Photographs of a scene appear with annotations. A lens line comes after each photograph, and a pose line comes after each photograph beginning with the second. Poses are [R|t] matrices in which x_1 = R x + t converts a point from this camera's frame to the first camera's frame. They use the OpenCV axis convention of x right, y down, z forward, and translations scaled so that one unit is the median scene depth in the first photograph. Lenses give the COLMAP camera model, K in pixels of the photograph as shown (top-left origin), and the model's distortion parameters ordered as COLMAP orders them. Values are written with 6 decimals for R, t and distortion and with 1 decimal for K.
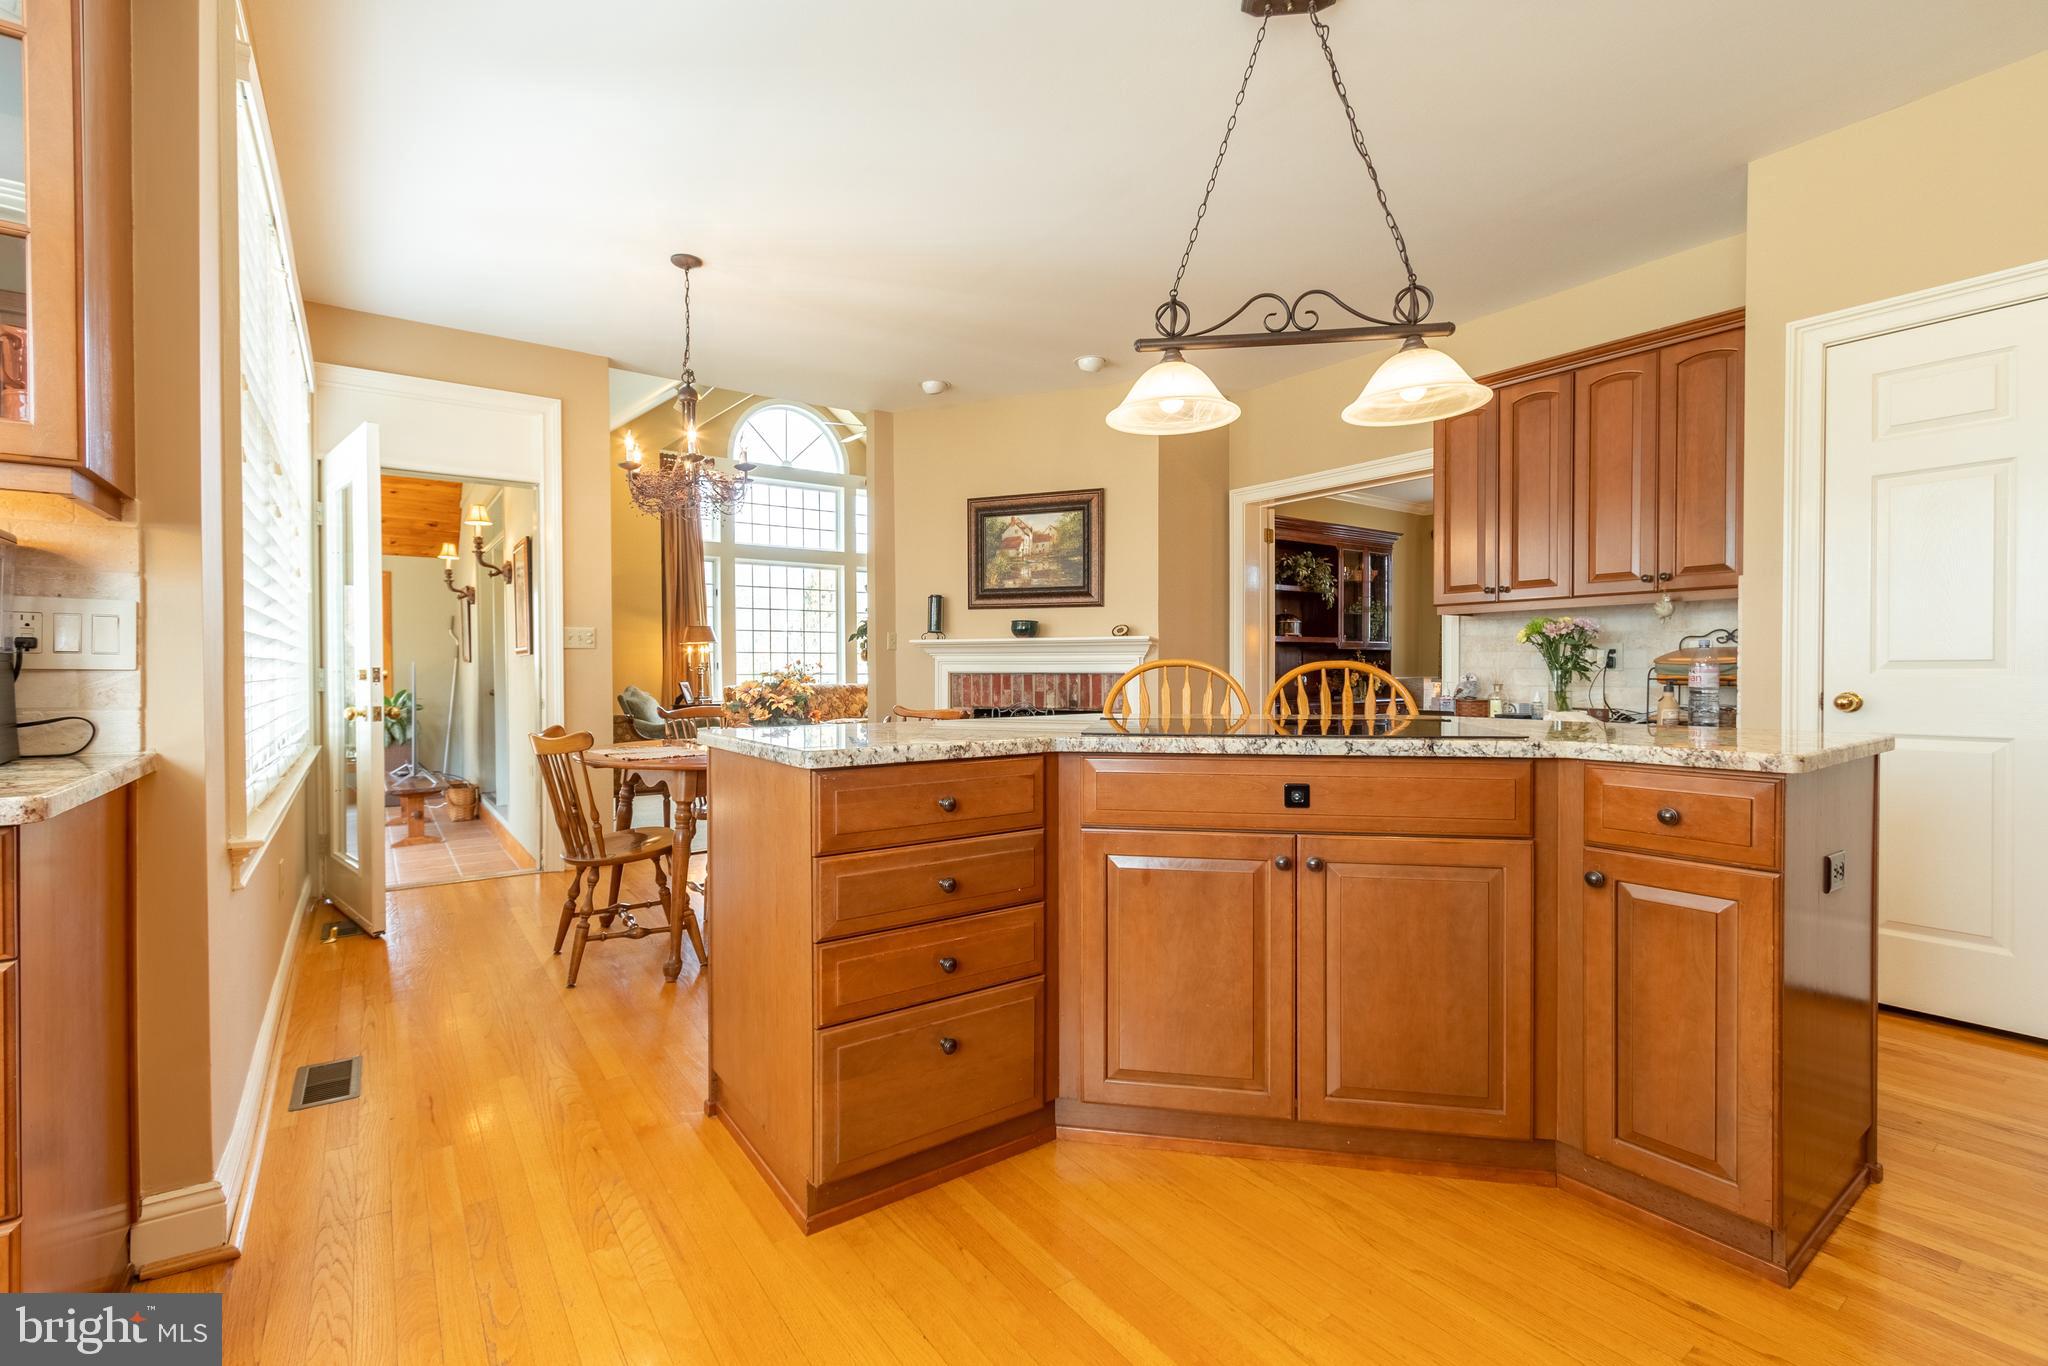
lens RADIAL K [[893.2, 0, 1008.4], [0, 893.2, 679.4], [0, 0, 1]] dist [0.002921, -0.001332]
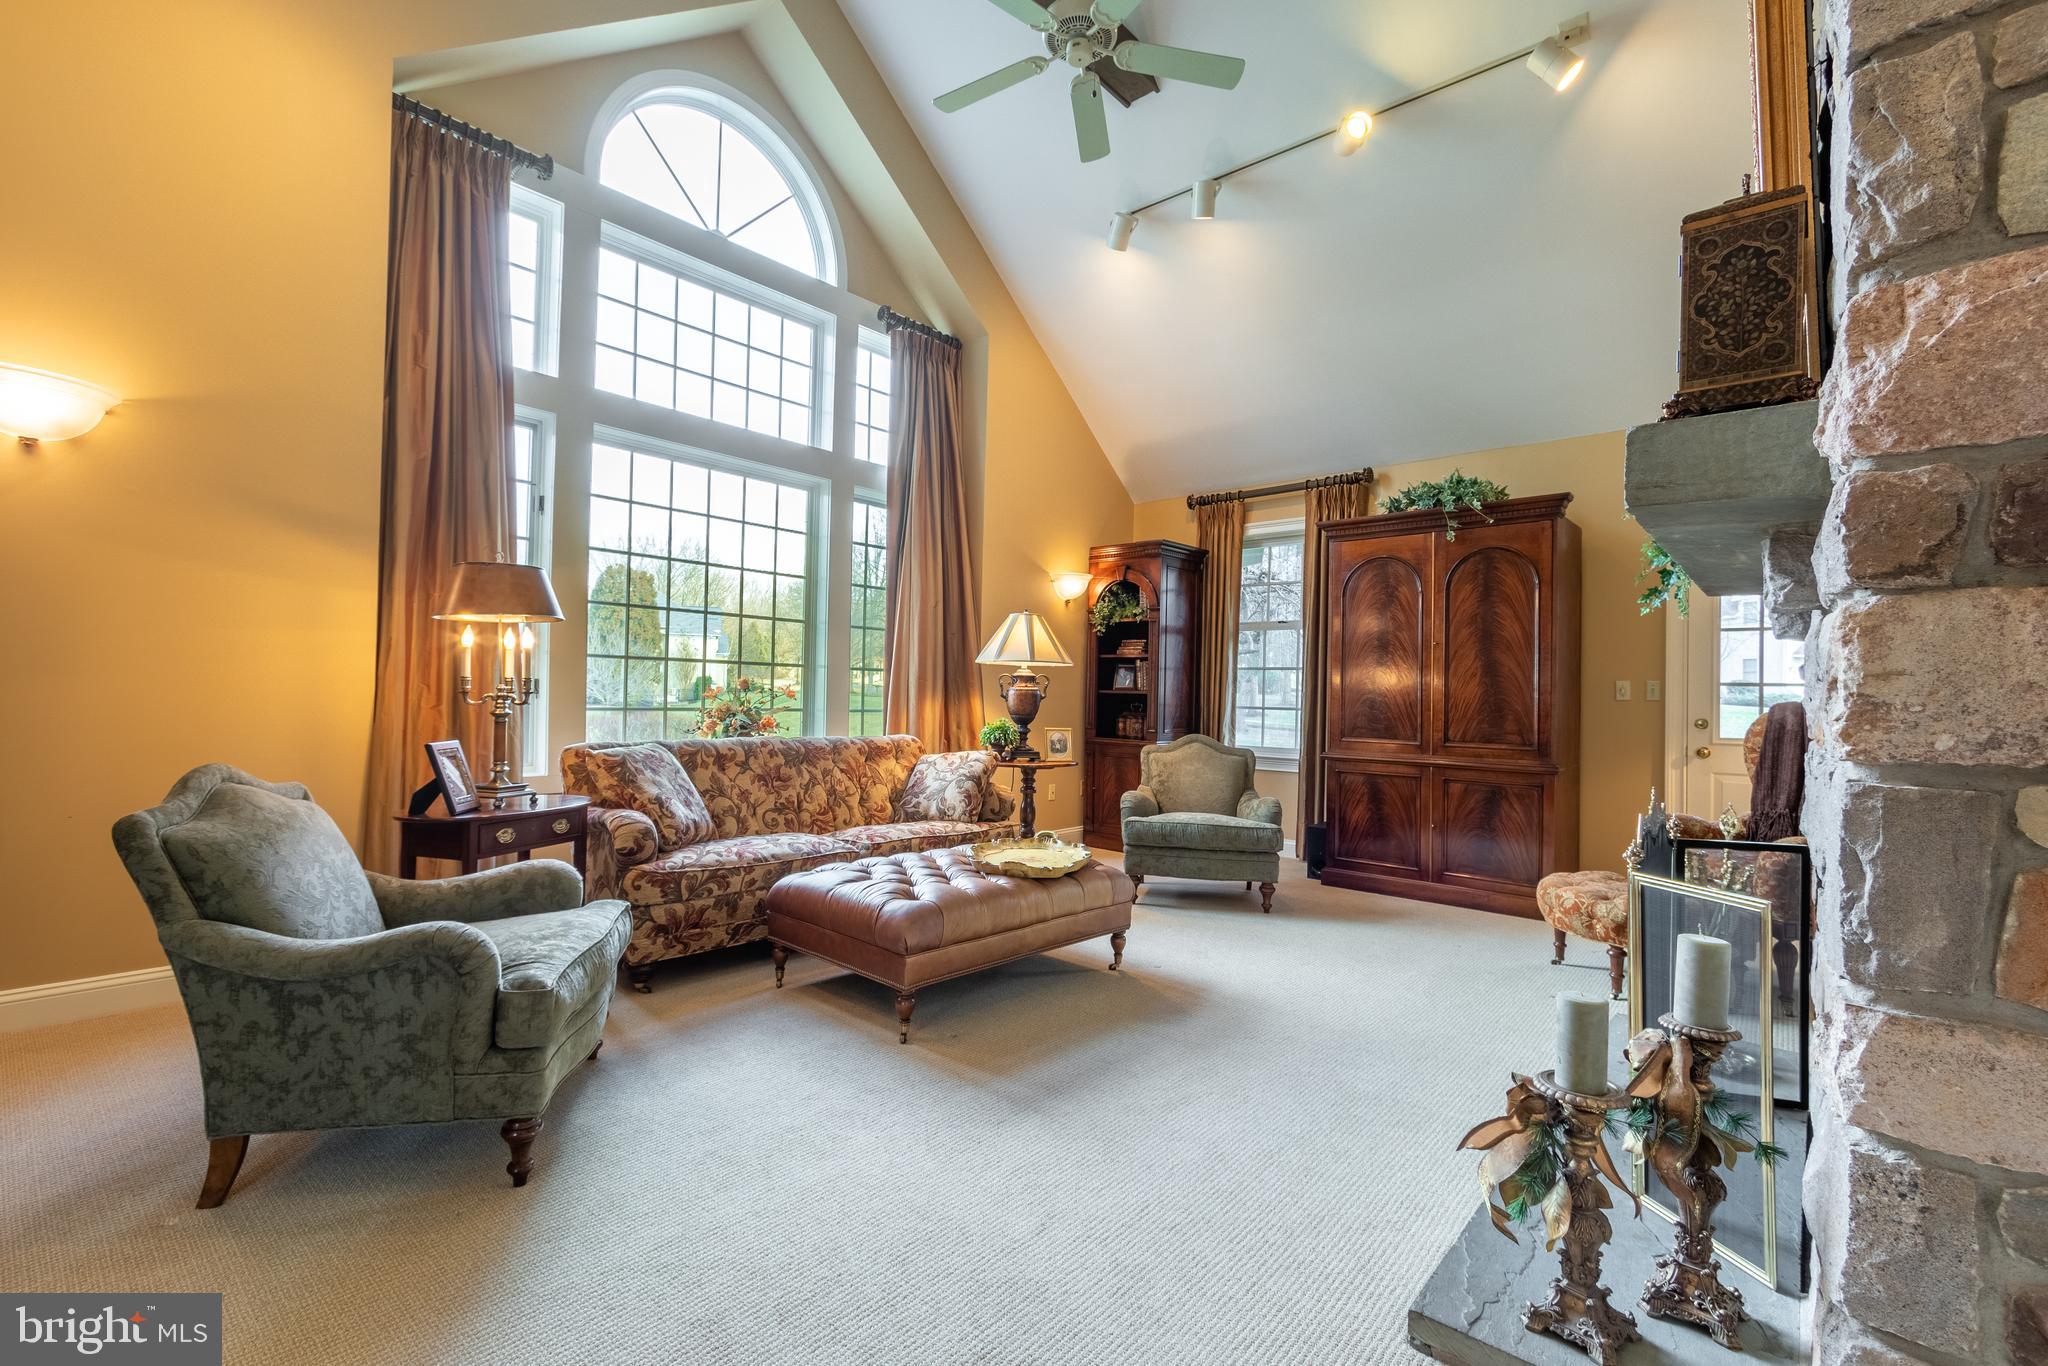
lens RADIAL K [[892.0, 0, 1009.2], [0, 892.0, 683.0], [0, 0, 1]] dist [0.000845, 0.000053]
pose [[0.974320, 0.028989, 0.223296, -0.416529], [-0.023718, 0.999374, -0.026252, -0.023275], [-0.223917, 0.020282, 0.974397, 1.124513]]
